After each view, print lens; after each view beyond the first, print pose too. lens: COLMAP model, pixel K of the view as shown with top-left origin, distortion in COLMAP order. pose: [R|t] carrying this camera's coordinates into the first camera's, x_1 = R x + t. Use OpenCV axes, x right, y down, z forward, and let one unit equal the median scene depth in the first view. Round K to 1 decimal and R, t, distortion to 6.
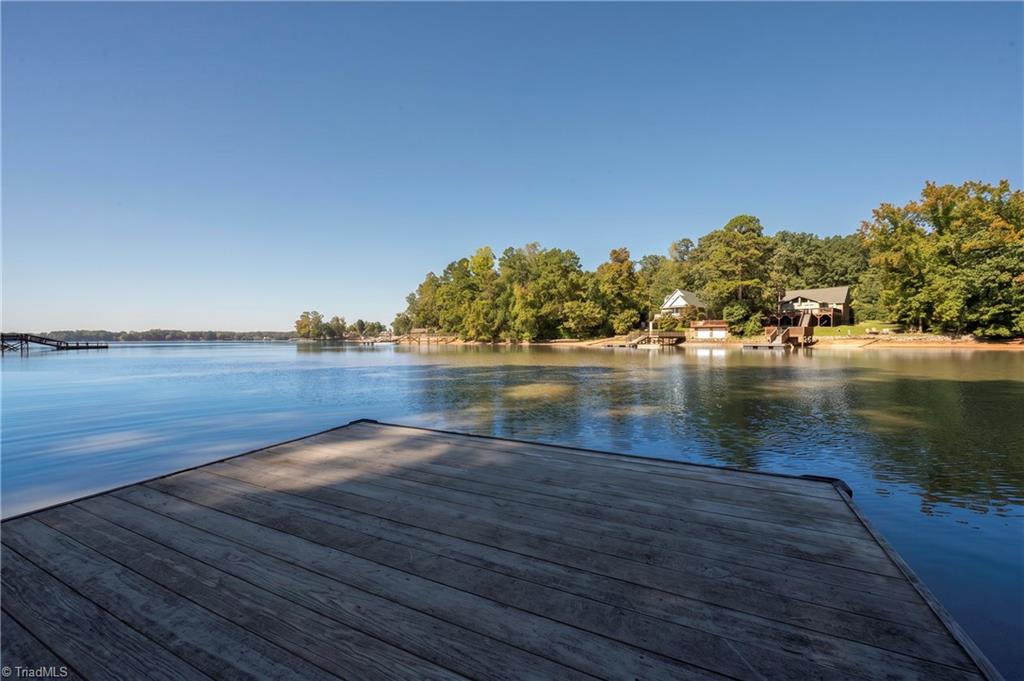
lens RADIAL K [[403.9, 0, 518.1], [0, 403.9, 343.5], [0, 0, 1]] dist [-0.008673, -0.000079]
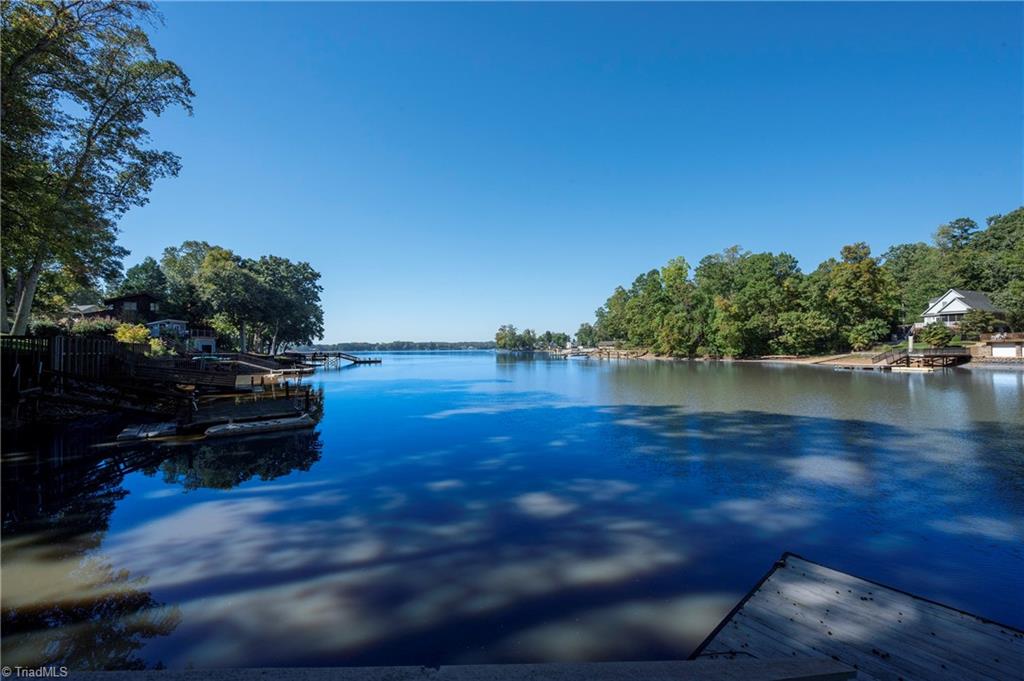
lens RADIAL K [[403.9, 0, 518.1], [0, 403.9, 343.5], [0, 0, 1]] dist [-0.008673, -0.000079]
pose [[0.904547, -0.008323, -0.426292, -0.021476], [-0.000281, 0.999798, -0.020116, -0.016937], [0.426373, 0.018315, 0.904362, -0.022393]]
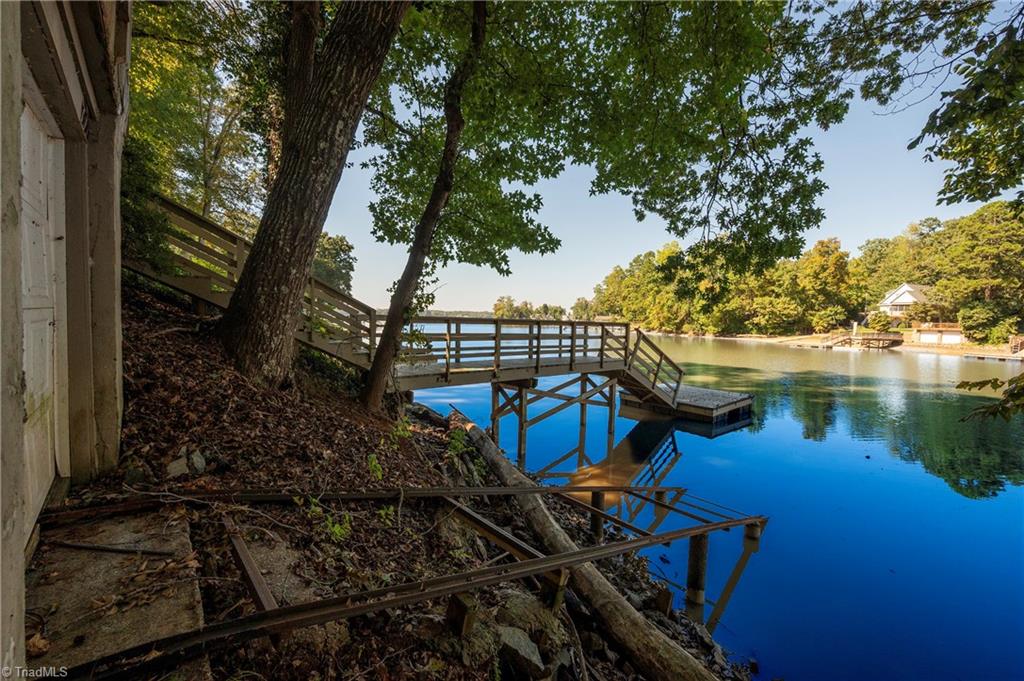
lens RADIAL K [[402.9, 0, 518.5], [0, 402.9, 344.2], [0, 0, 1]] dist [-0.002021, -0.000035]
pose [[0.910319, 0.057489, -0.409895, -0.002555], [-0.039428, 0.997848, 0.052387, -0.014398], [0.412025, -0.031528, 0.910627, -0.137988]]
